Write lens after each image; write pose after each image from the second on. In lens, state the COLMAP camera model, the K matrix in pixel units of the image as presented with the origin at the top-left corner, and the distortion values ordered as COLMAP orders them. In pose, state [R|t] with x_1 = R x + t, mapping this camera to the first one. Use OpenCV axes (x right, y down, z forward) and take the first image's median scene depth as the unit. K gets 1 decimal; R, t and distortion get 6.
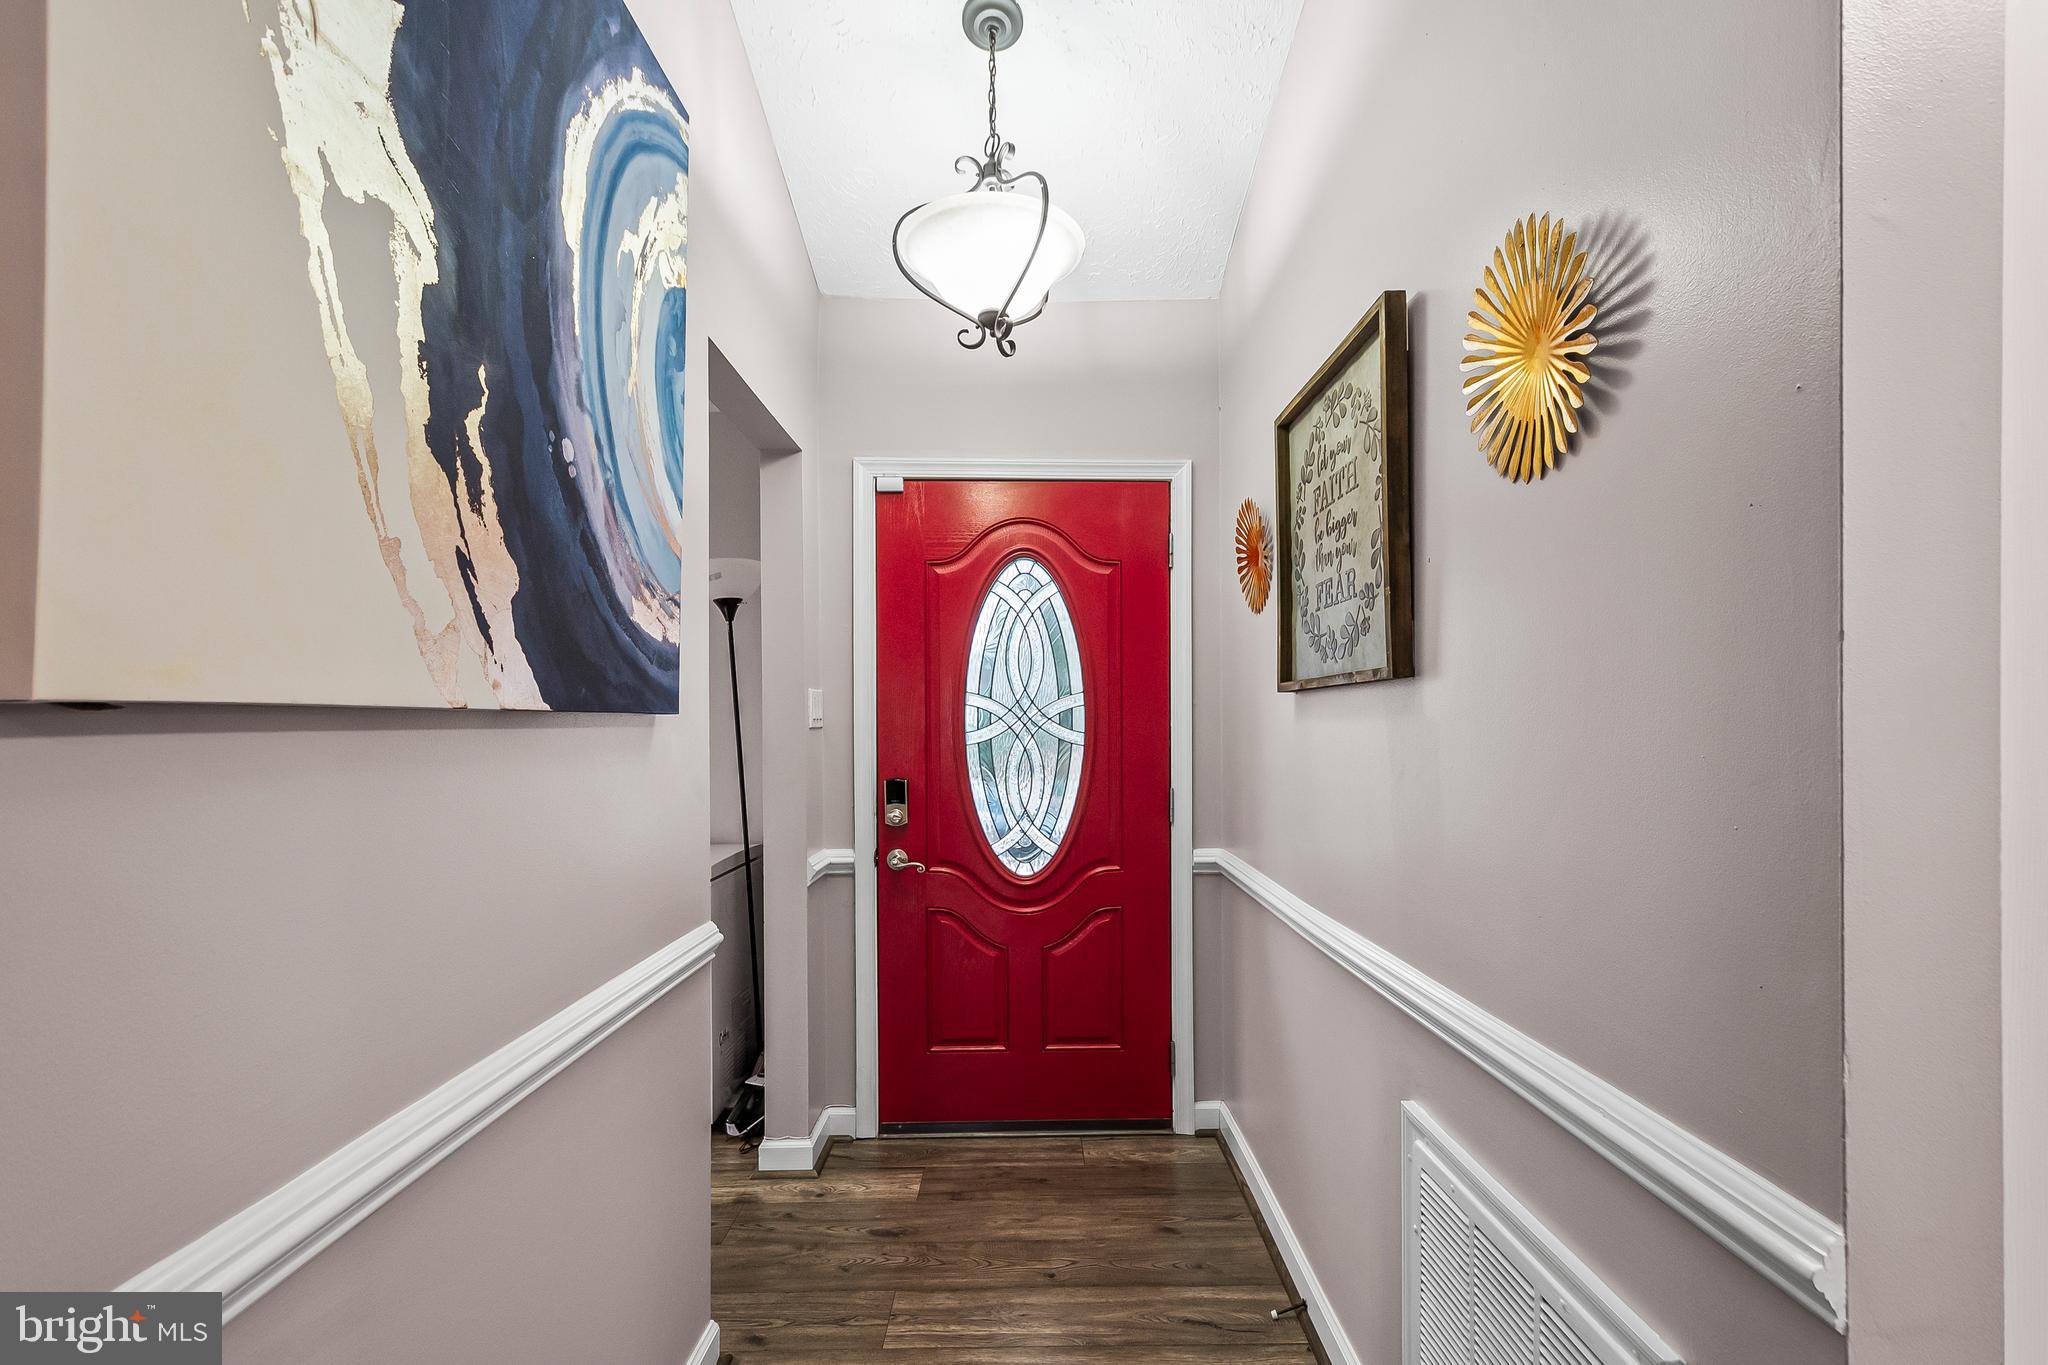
lens RADIAL K [[915.5, 0, 1029.2], [0, 915.5, 703.4], [0, 0, 1]] dist [0.004416, -0.000513]
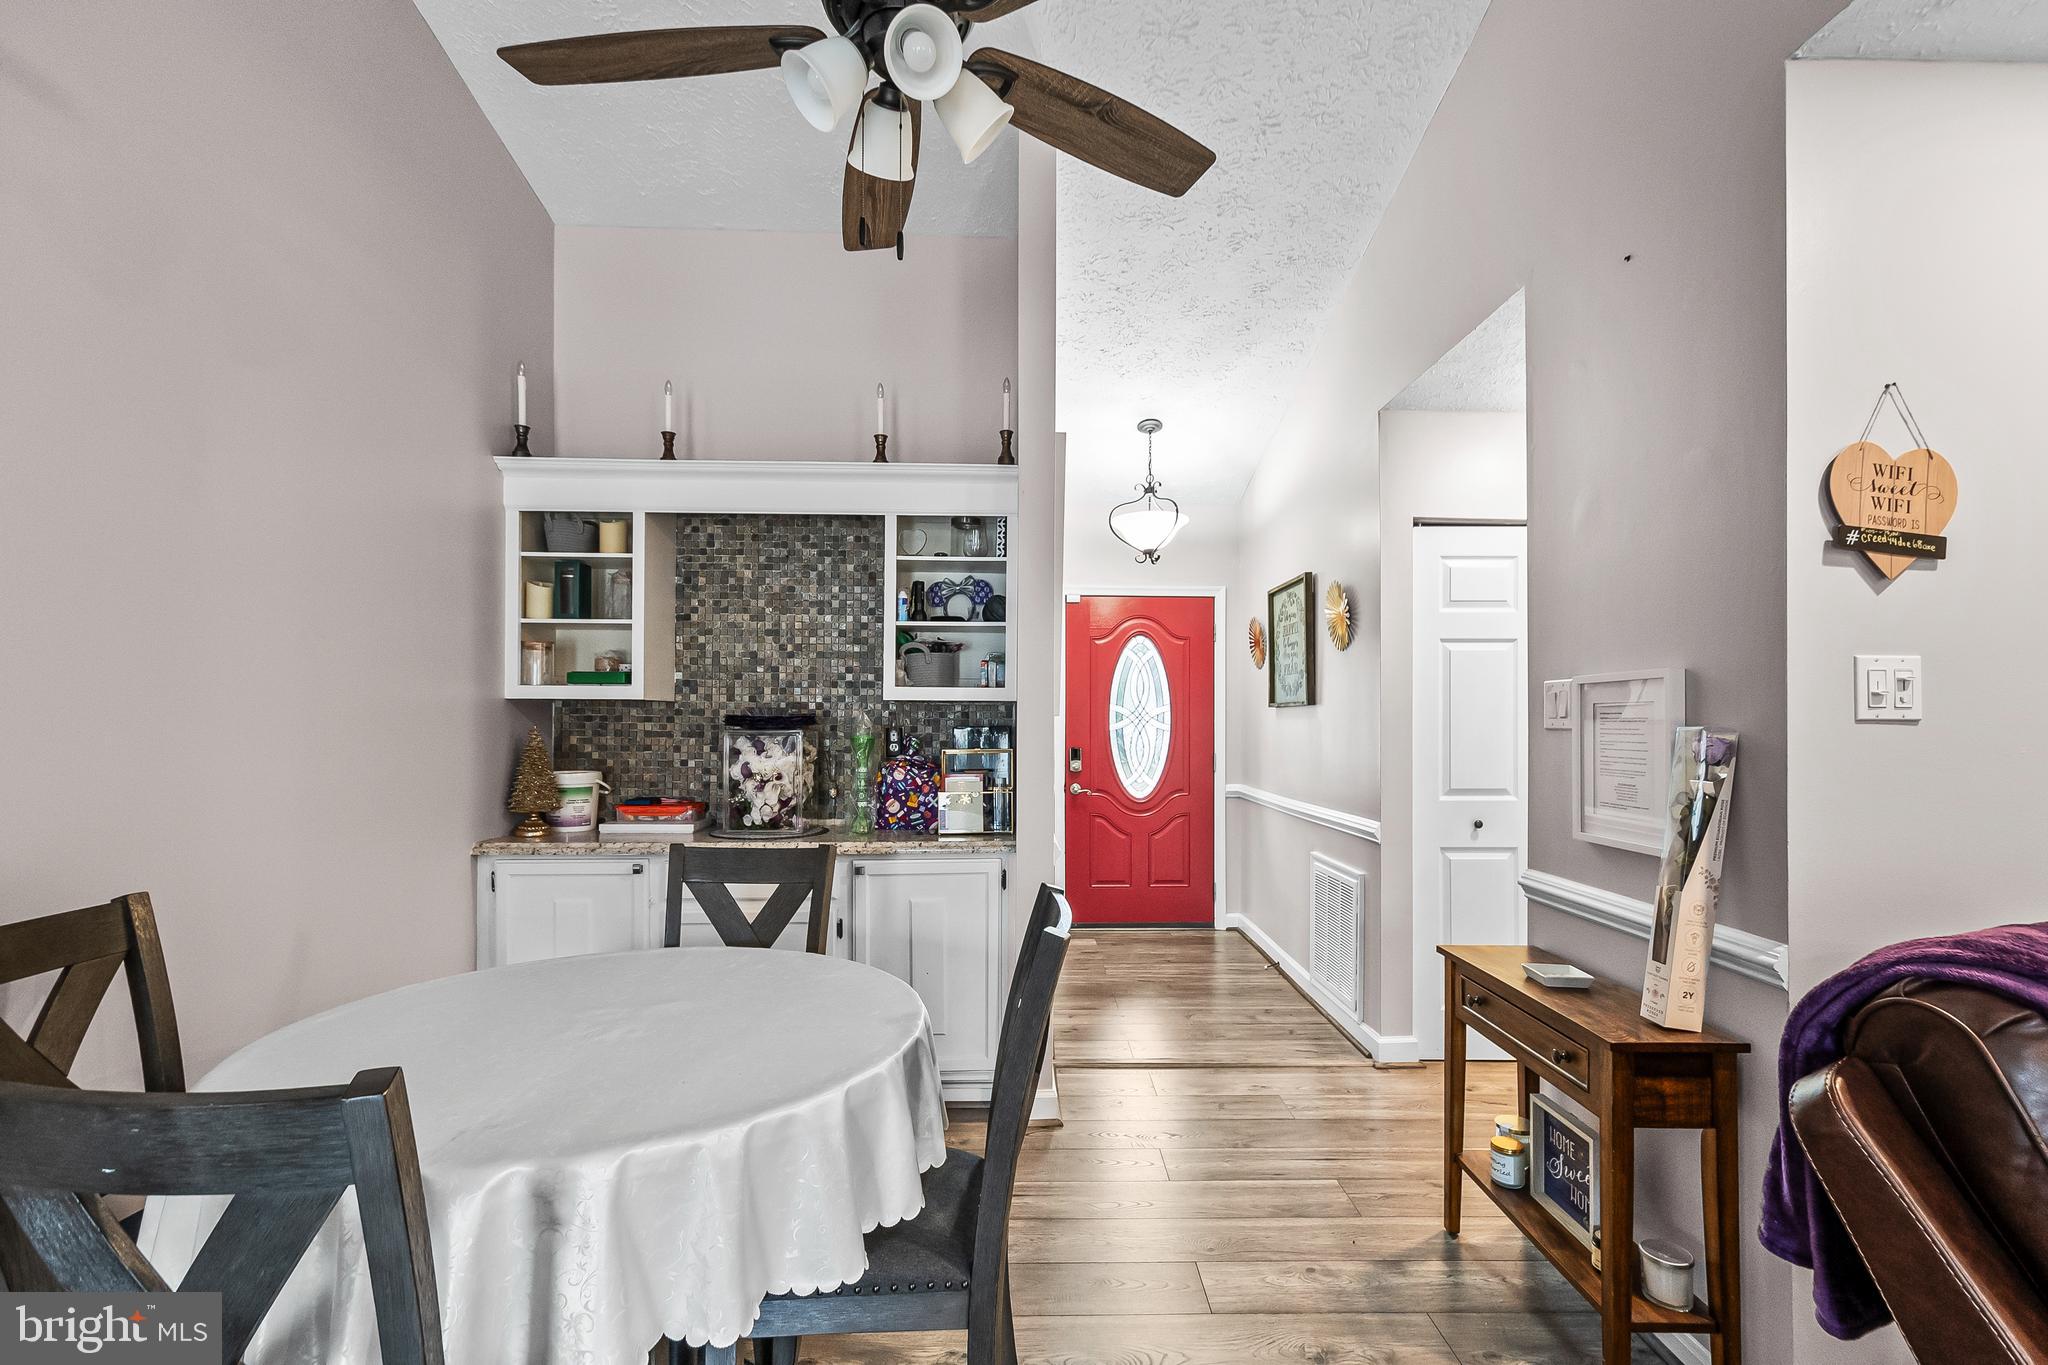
lens RADIAL K [[915.5, 0, 1021.3], [0, 915.5, 698.0], [0, 0, 1]] dist [0.004416, -0.000513]
pose [[0.999974, 0.003561, -0.006327, -0.251544], [-0.003615, 0.999957, -0.008571, -0.007183], [0.006296, 0.008593, 0.999943, -0.980291]]
